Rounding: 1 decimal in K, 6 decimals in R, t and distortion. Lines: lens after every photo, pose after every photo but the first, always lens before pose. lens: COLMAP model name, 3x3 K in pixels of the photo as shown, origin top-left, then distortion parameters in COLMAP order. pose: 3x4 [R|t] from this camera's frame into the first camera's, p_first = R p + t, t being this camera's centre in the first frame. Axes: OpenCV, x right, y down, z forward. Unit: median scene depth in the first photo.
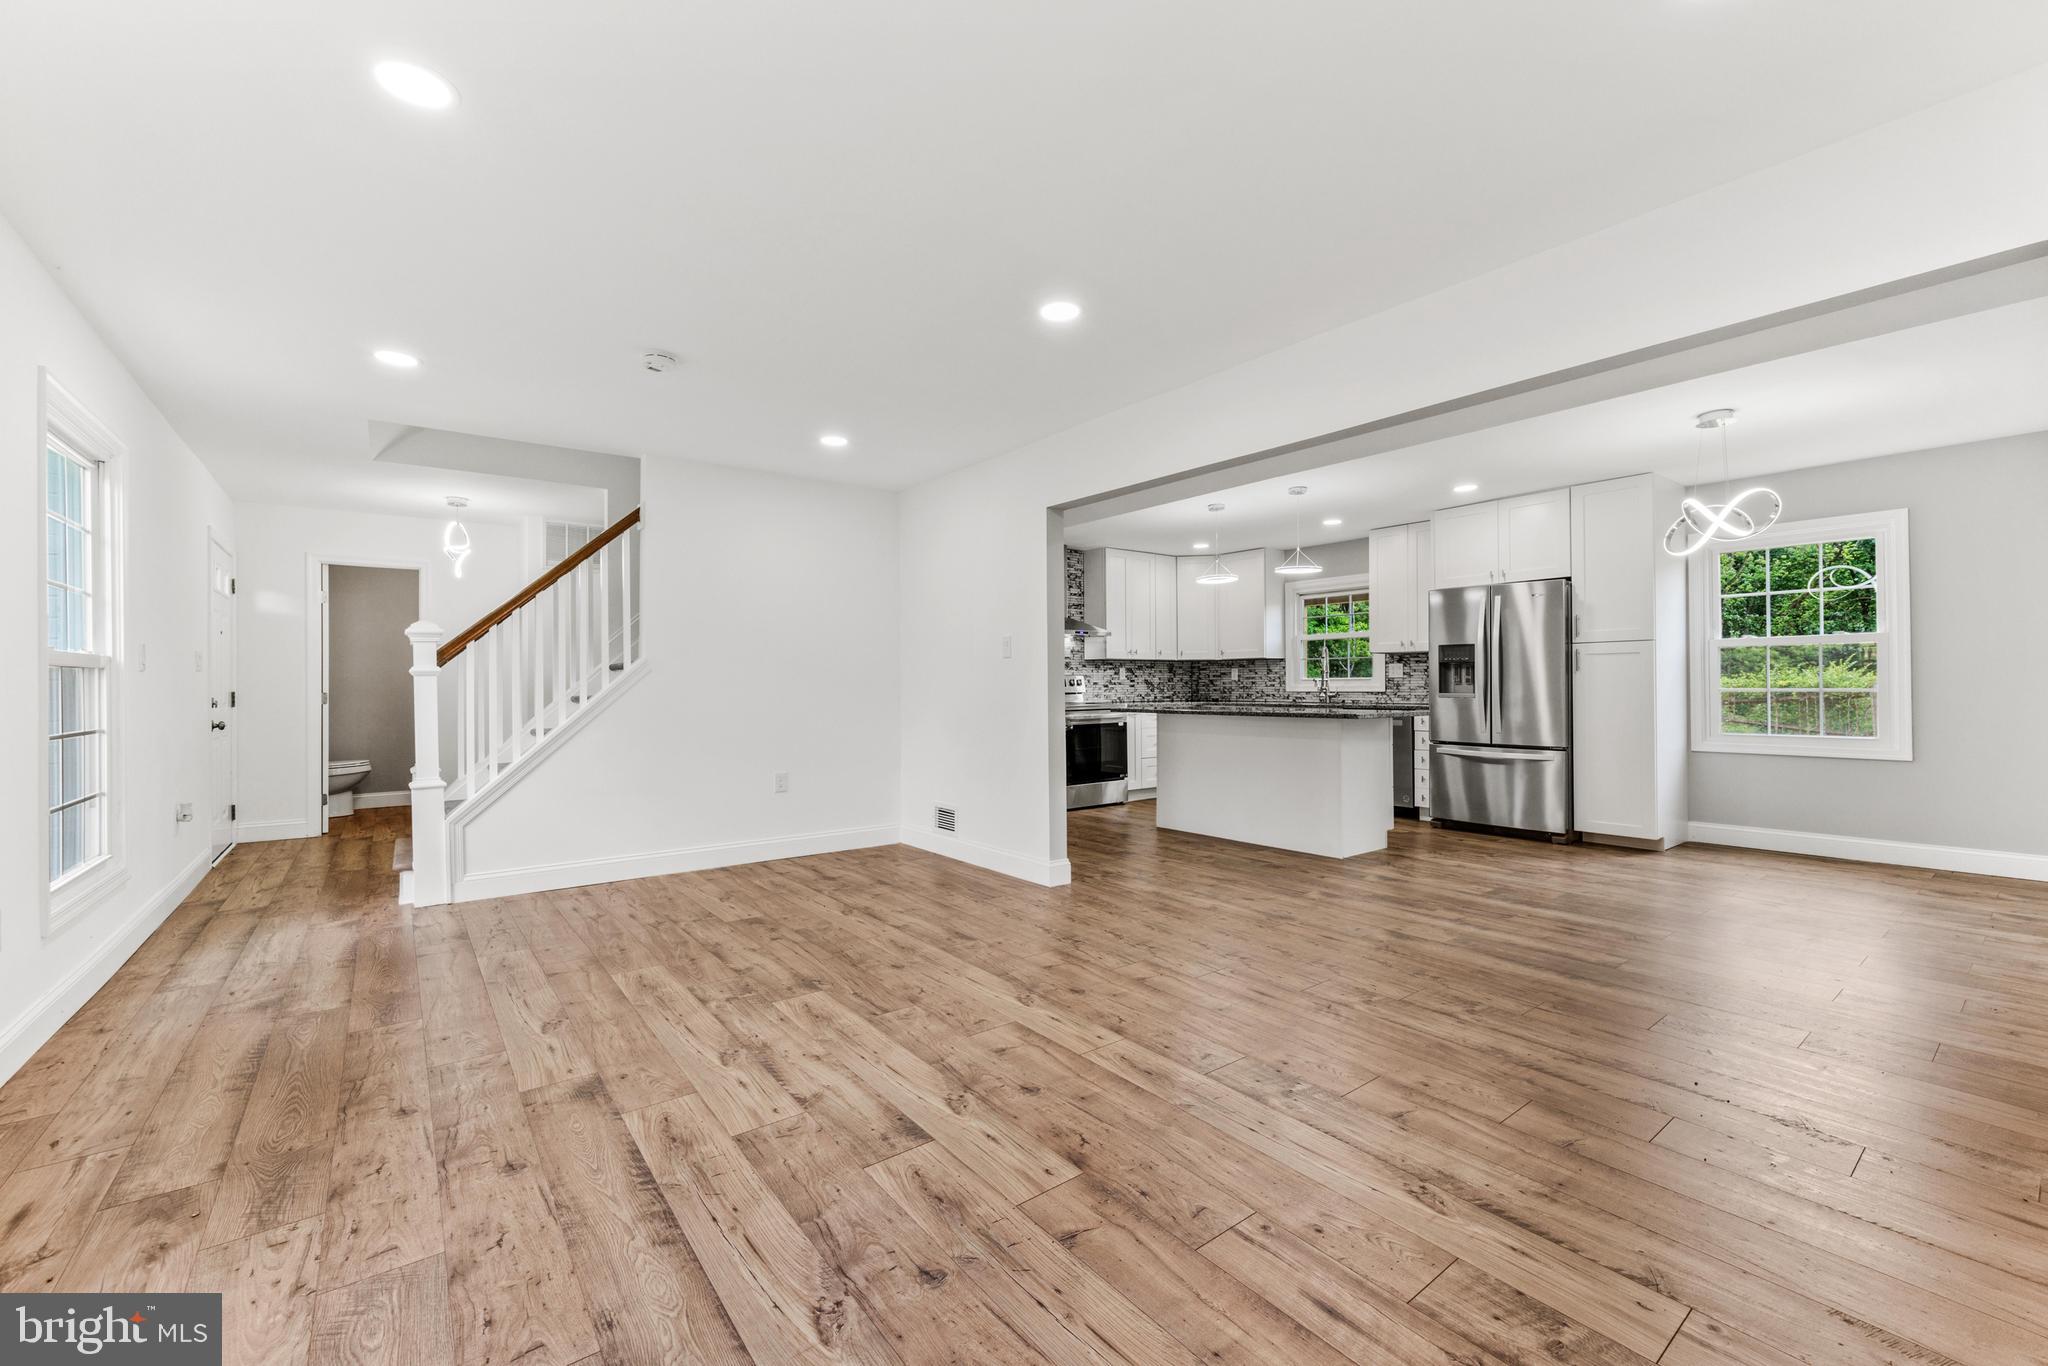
lens RADIAL K [[825.7, 0, 1012.2], [0, 825.7, 683.6], [0, 0, 1]] dist [-0.006156, 0.000717]
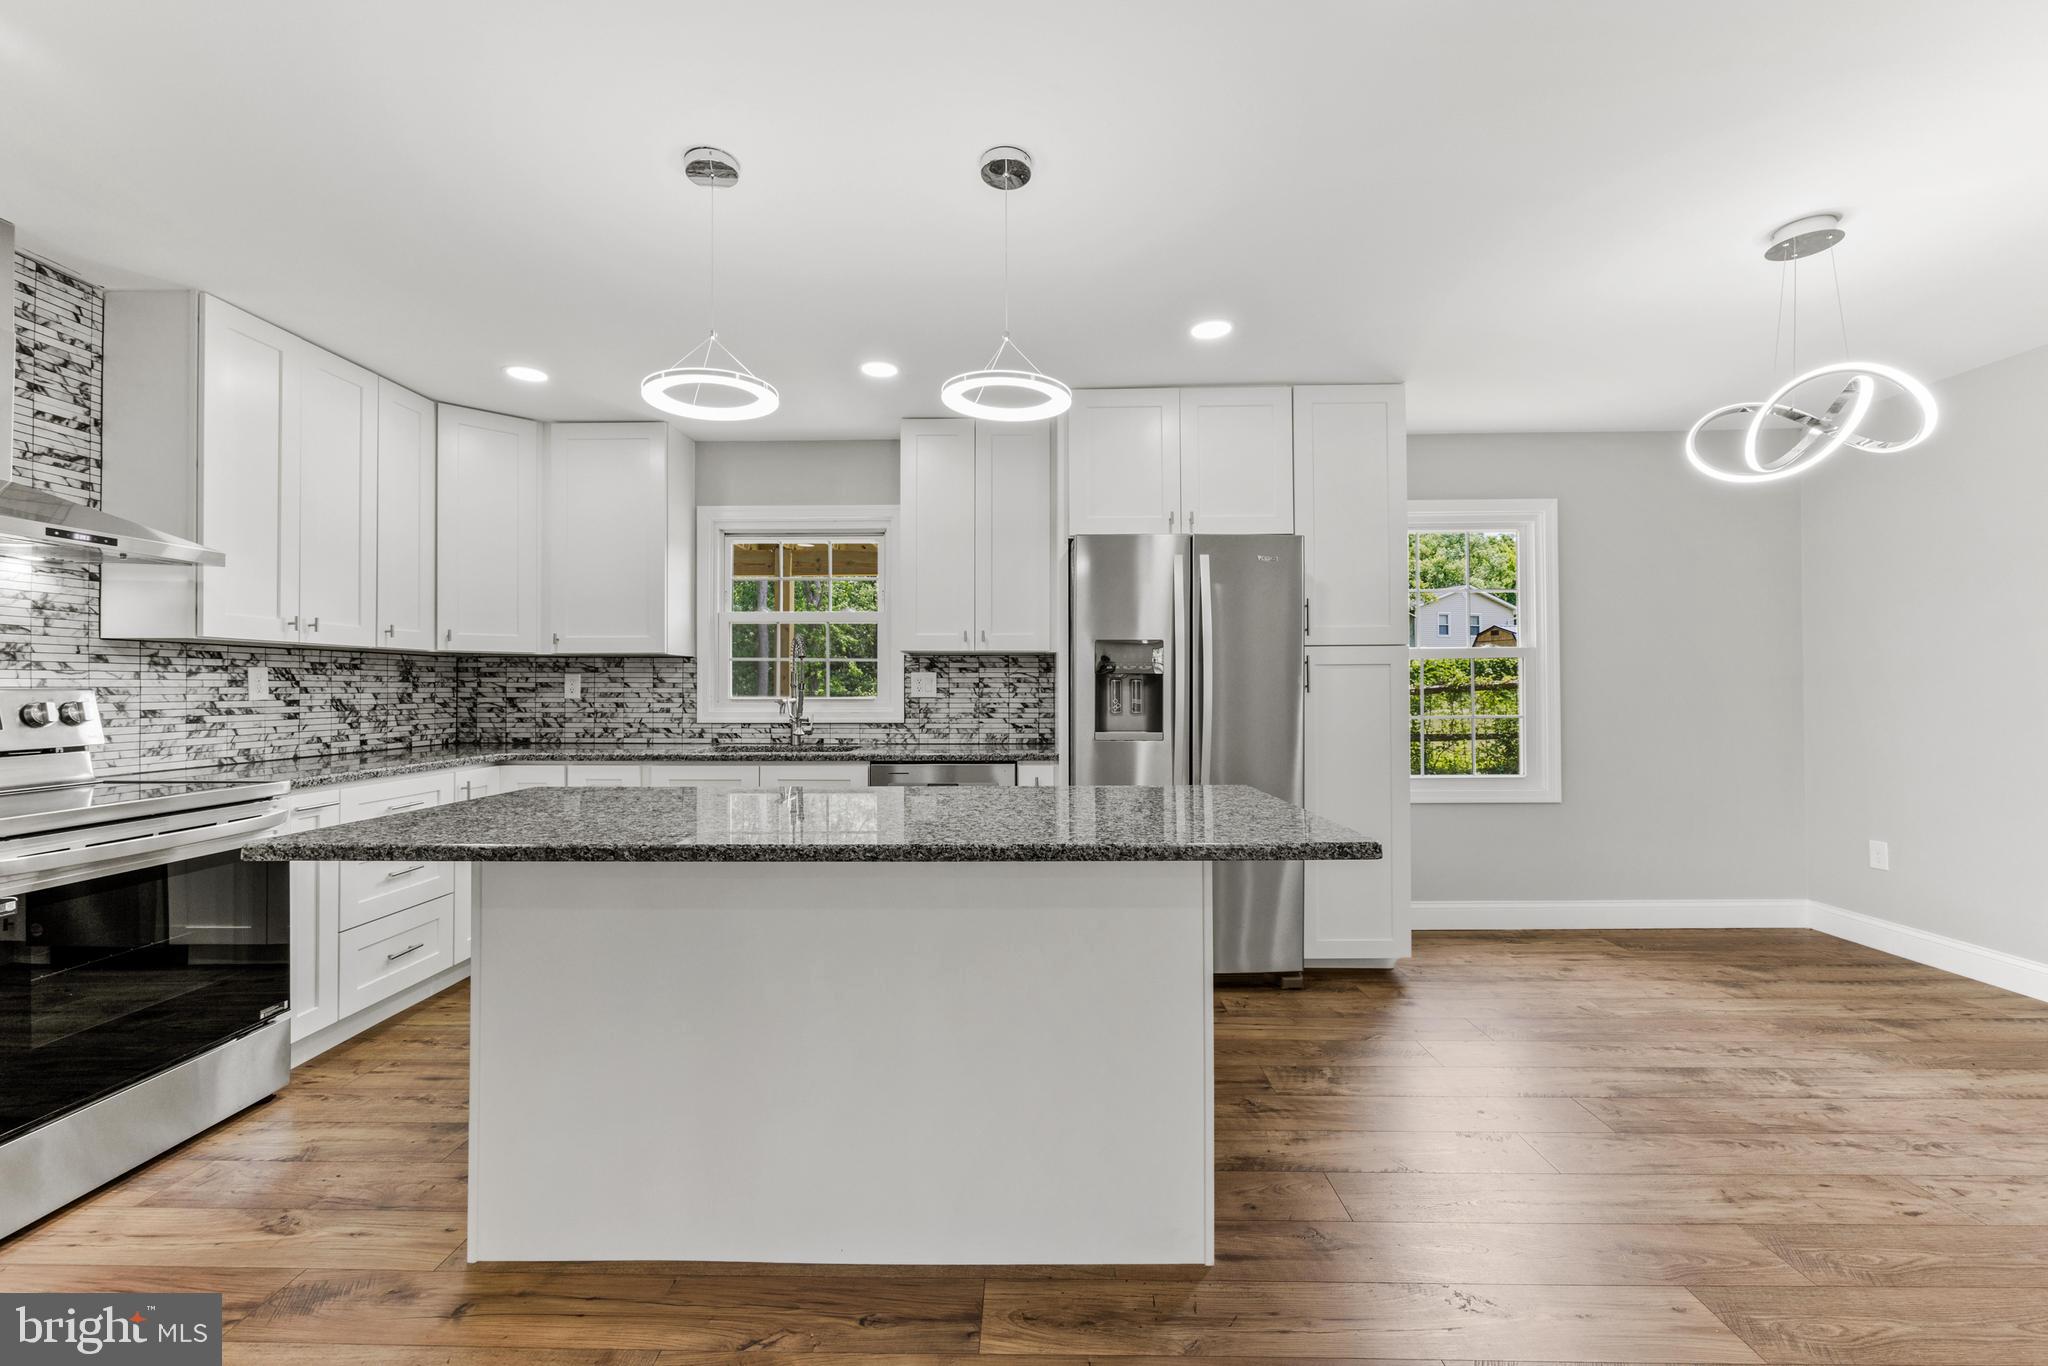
lens RADIAL K [[825.7, 0, 1015.8], [0, 825.7, 680.9], [0, 0, 1]] dist [-0.006156, 0.000717]
pose [[0.615437, 0.012636, 0.788085, 0.063463], [-0.003685, 0.999907, -0.013155, -0.011109], [-0.788177, 0.005192, 0.615426, 0.605967]]
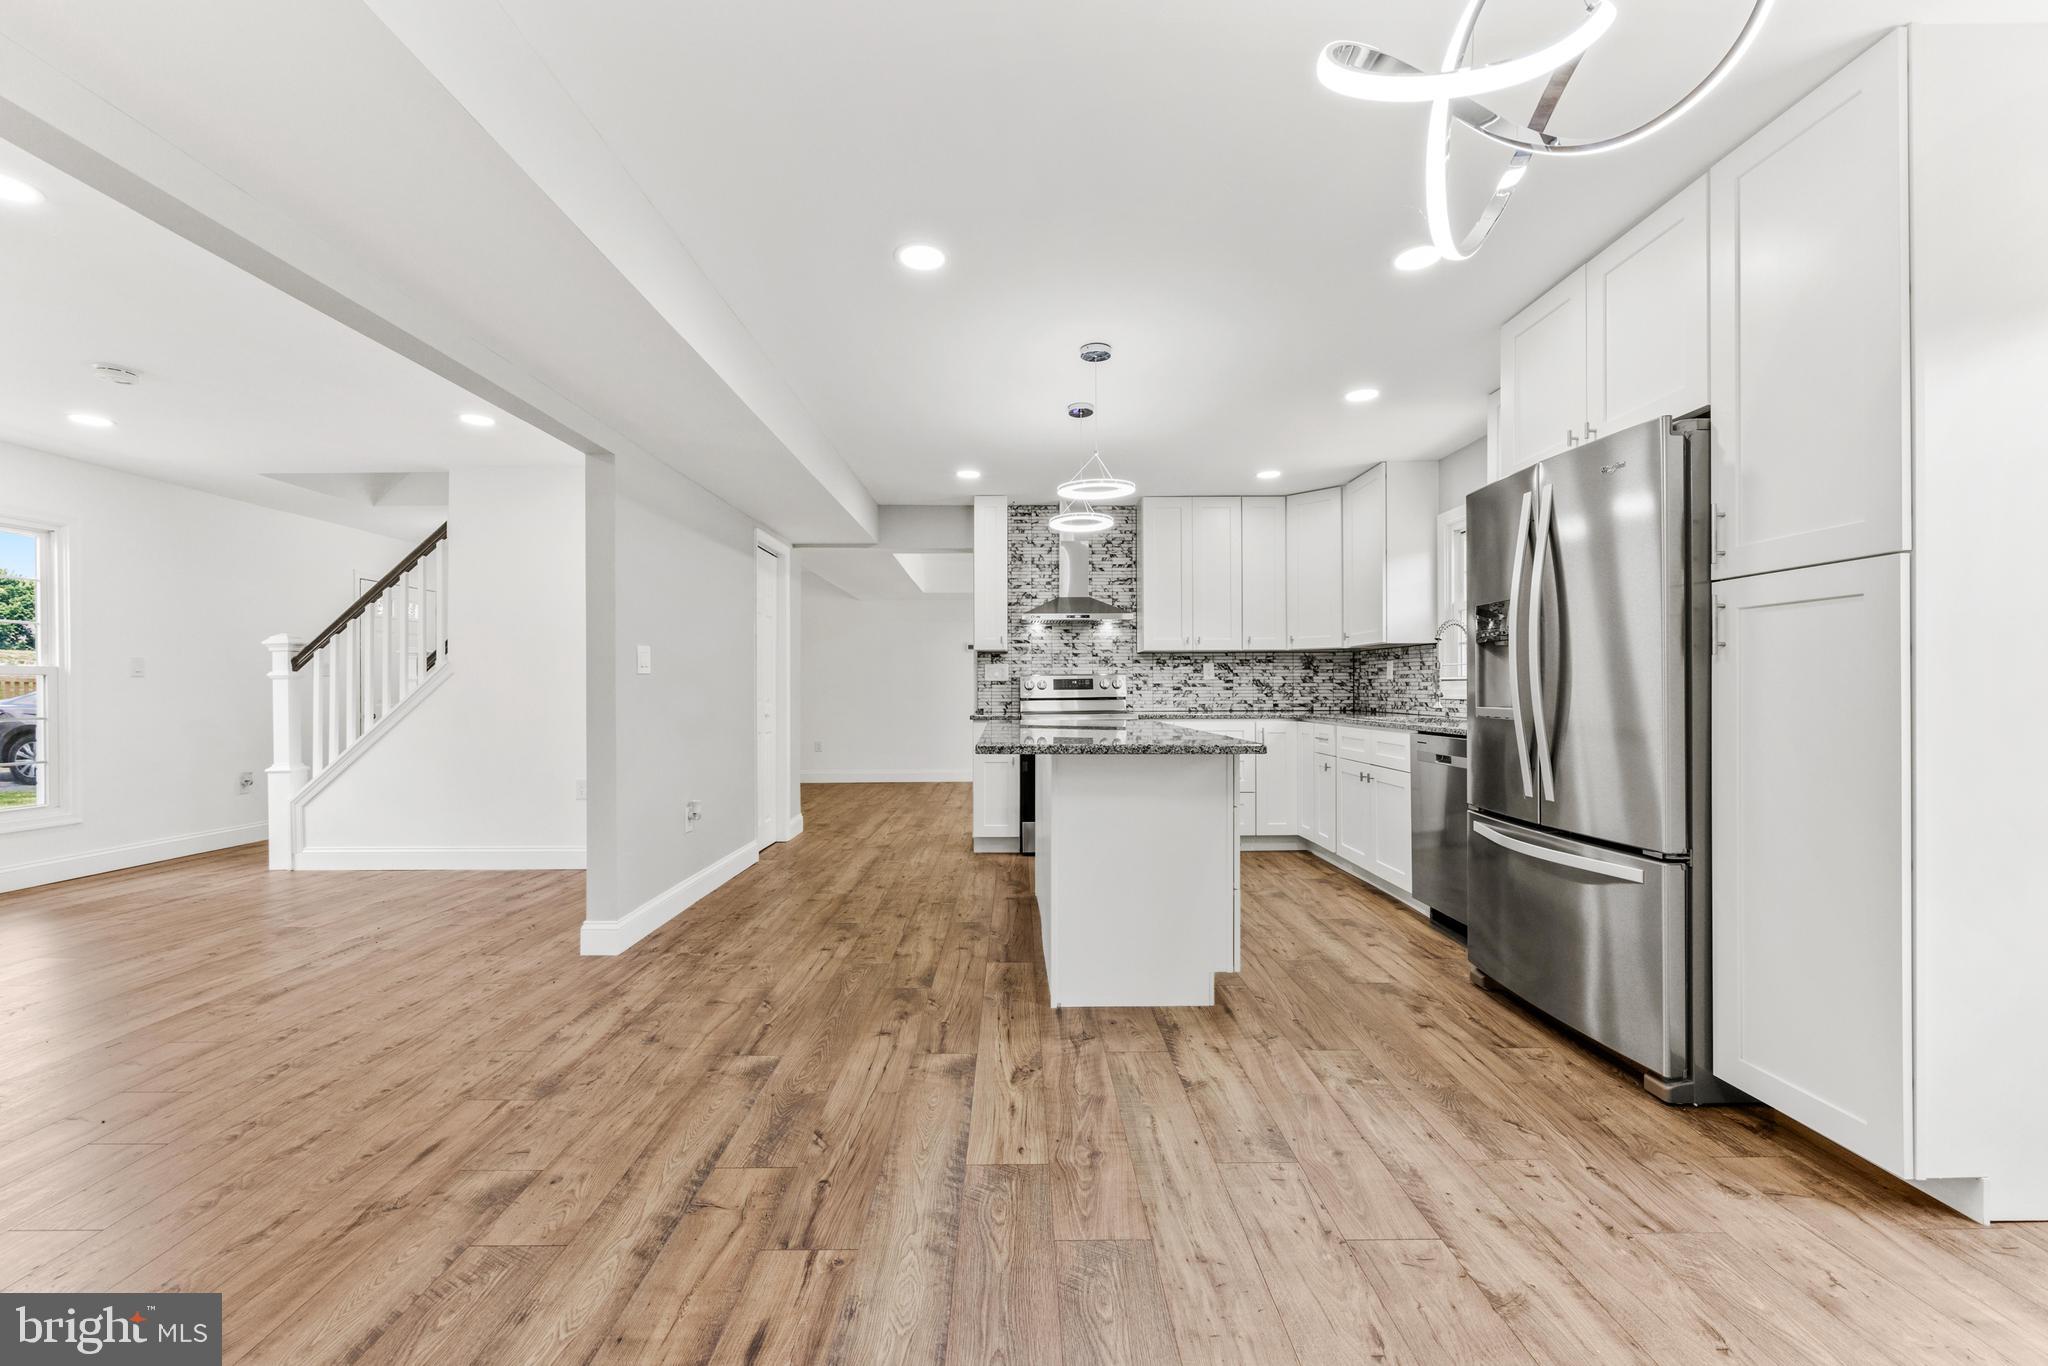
lens RADIAL K [[825.7, 0, 1020.2], [0, 825.7, 682.9], [0, 0, 1]] dist [-0.006156, 0.000717]
pose [[0.803247, -0.001305, -0.595644, 0.499926], [0.000077, 0.999998, -0.002087, -0.000465], [0.595646, 0.001630, 0.803246, 0.387866]]
